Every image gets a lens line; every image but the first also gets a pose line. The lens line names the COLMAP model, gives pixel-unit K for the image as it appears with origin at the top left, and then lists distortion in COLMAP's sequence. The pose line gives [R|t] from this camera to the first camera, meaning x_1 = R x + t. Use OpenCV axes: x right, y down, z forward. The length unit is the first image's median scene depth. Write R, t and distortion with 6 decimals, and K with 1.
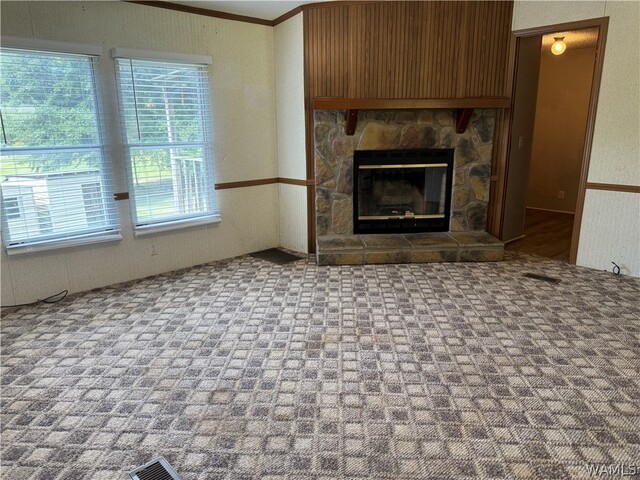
lens RADIAL K [[452.4, 0, 321.3], [0, 452.4, 243.5], [0, 0, 1]] dist [0.058450, -0.058837]
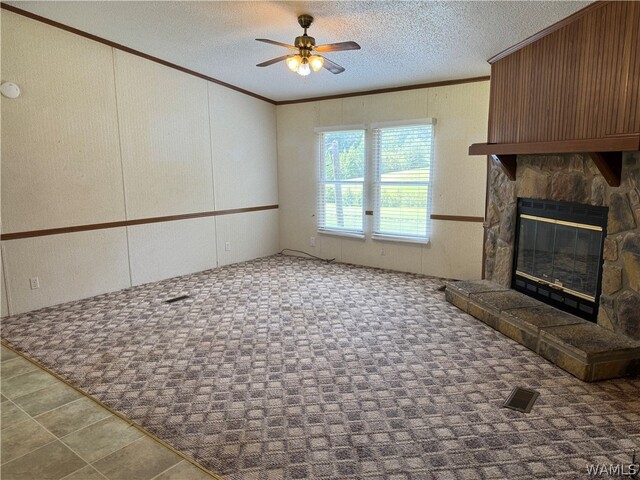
lens RADIAL K [[452.4, 0, 321.9], [0, 452.4, 237.5], [0, 0, 1]] dist [0.058450, -0.058837]
pose [[0.159615, 0.165157, -0.973266, 1.018201], [-0.240447, 0.962718, 0.123934, -0.163029], [0.957449, 0.214237, 0.193376, 0.513420]]
